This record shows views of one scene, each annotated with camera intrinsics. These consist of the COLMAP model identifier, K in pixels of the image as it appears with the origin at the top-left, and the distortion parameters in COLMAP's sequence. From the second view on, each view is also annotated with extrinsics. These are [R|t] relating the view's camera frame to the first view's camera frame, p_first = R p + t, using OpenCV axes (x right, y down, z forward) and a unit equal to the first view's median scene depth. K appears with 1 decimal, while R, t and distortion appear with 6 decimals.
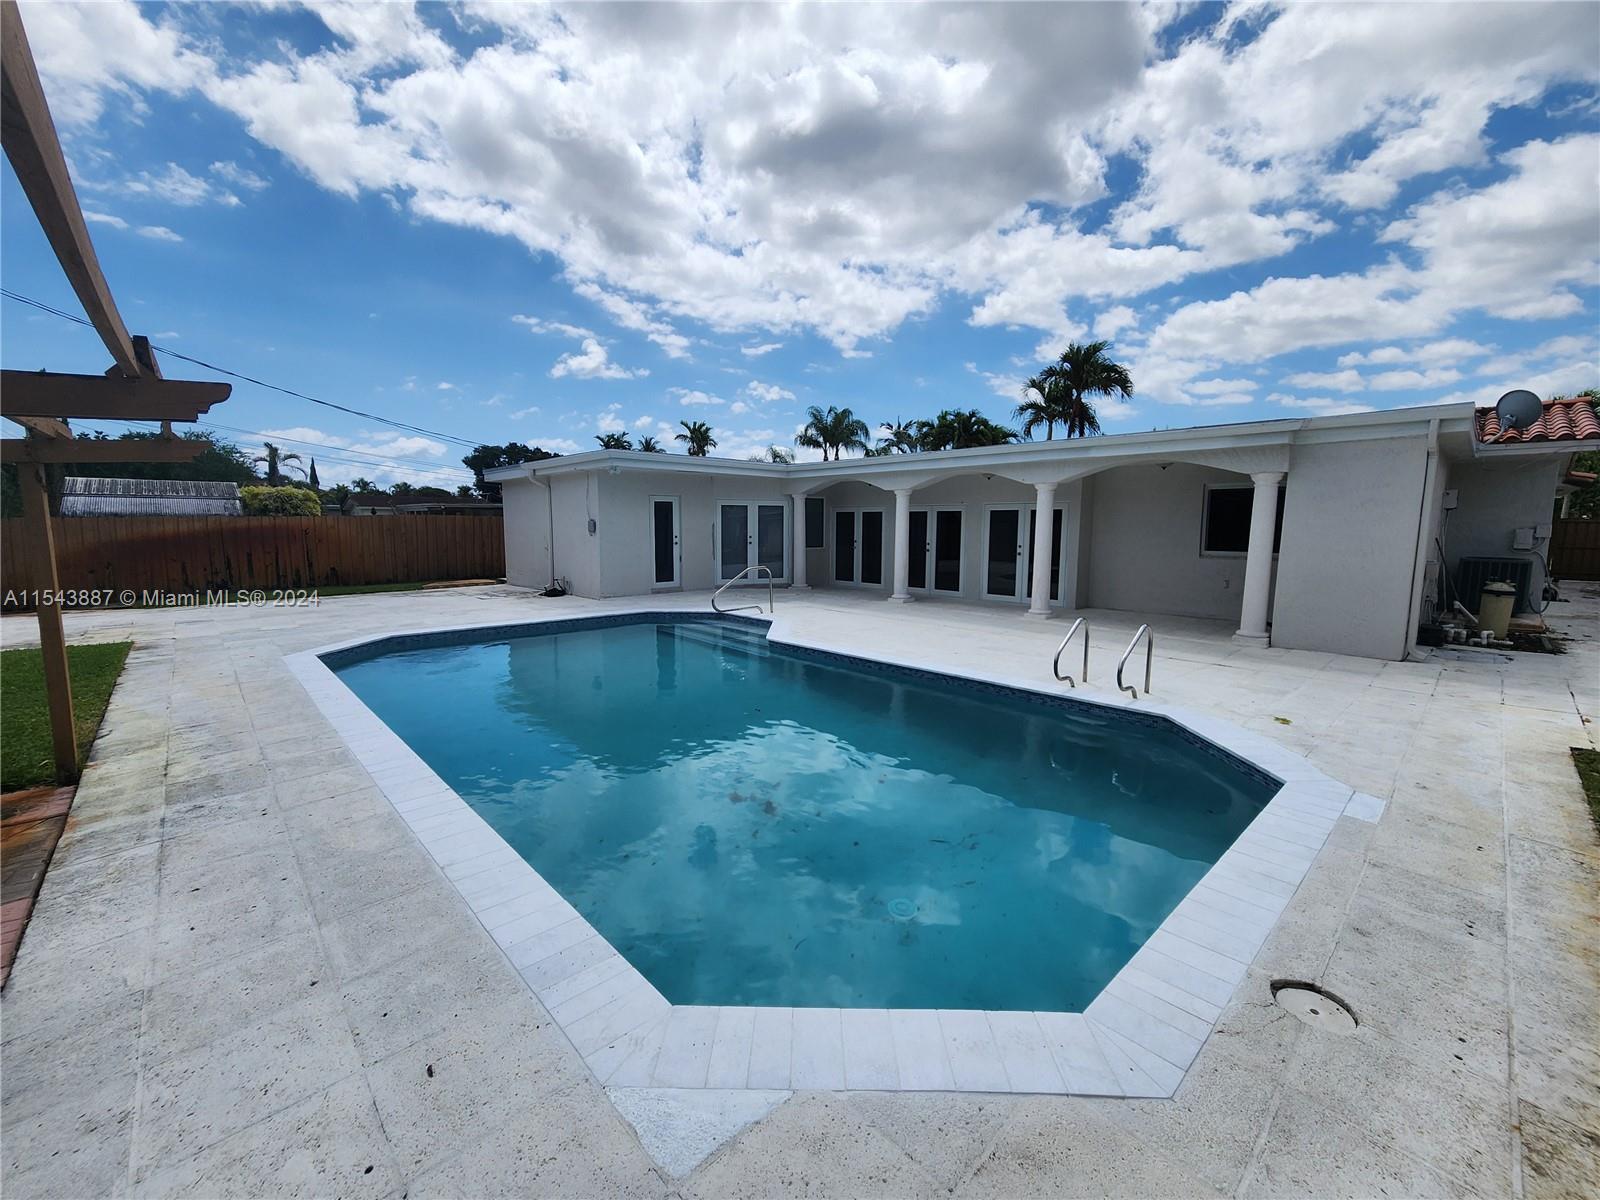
lens RADIAL K [[654.6, 0, 801.2], [0, 654.6, 594.7], [0, 0, 1]] dist [0.007255, -0.003314]
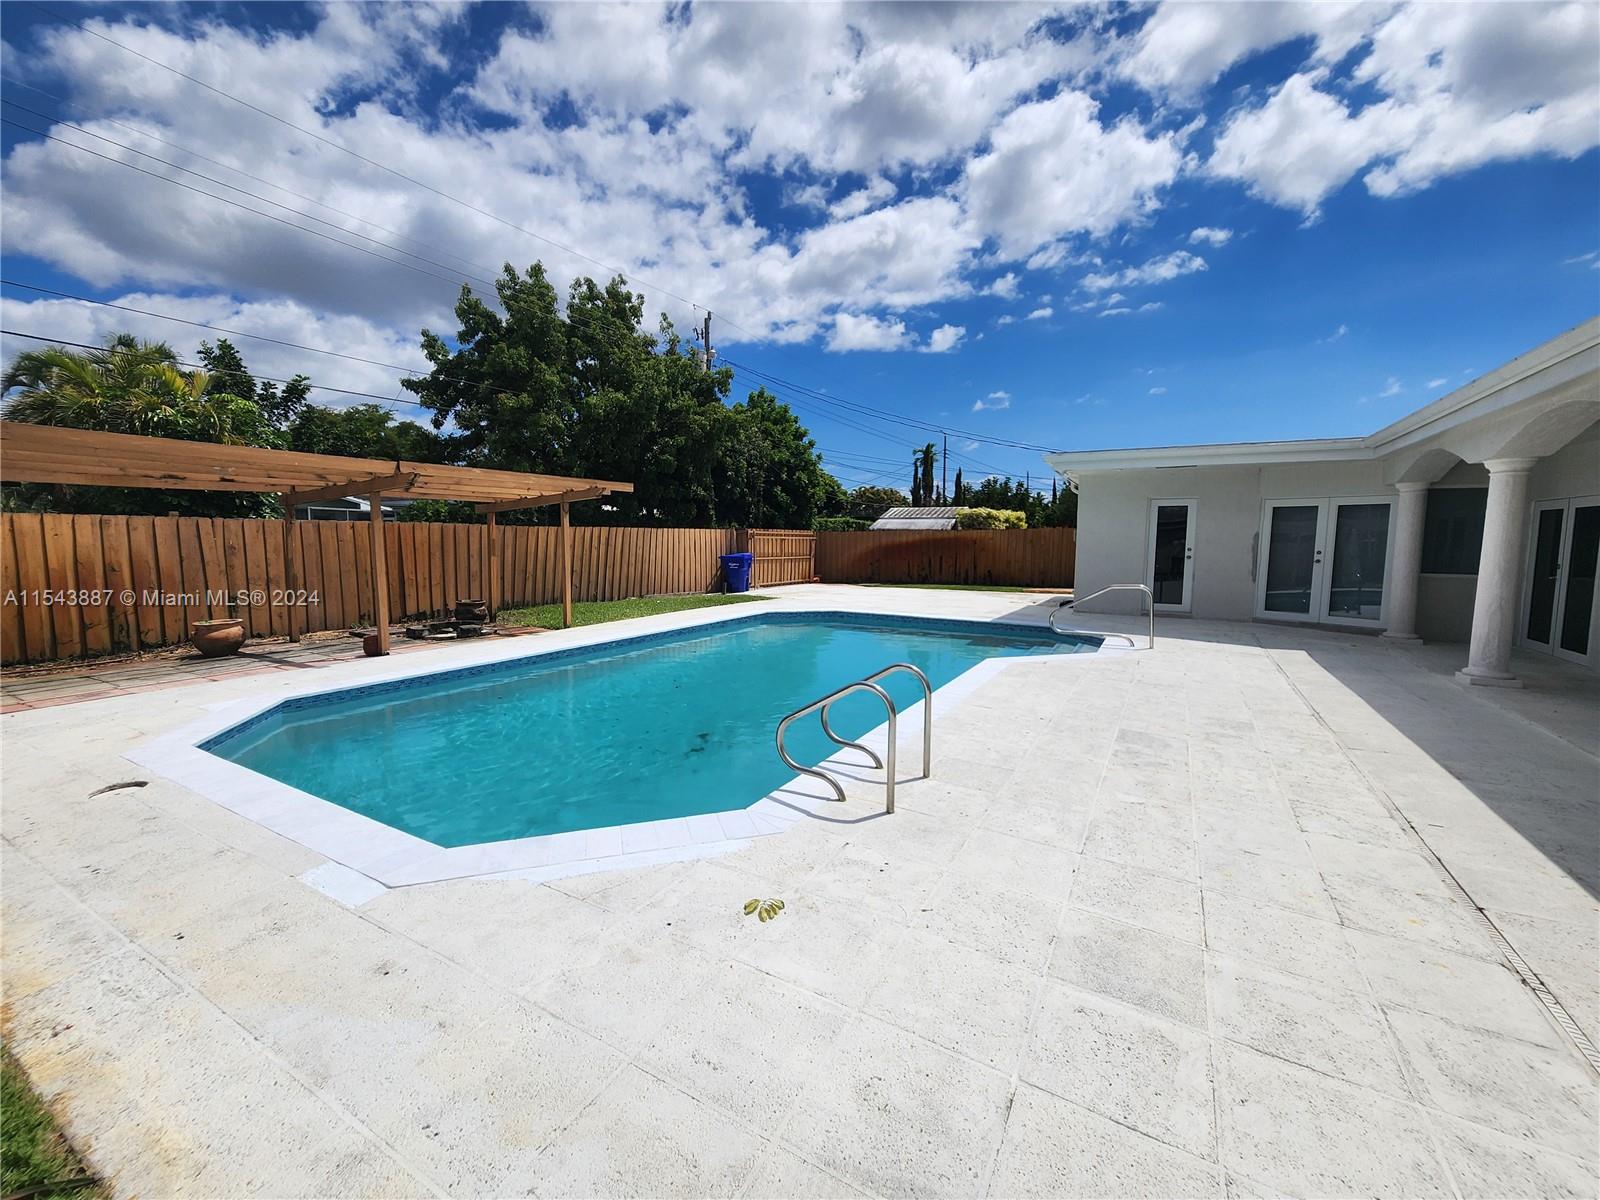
lens RADIAL K [[654.6, 0, 798.9], [0, 654.6, 598.4], [0, 0, 1]] dist [0.007255, -0.003314]
pose [[0.294847, 0.090411, -0.951258, 0.429036], [-0.116842, 0.991454, 0.058016, -0.020700], [0.948374, 0.094041, 0.302891, 0.318118]]
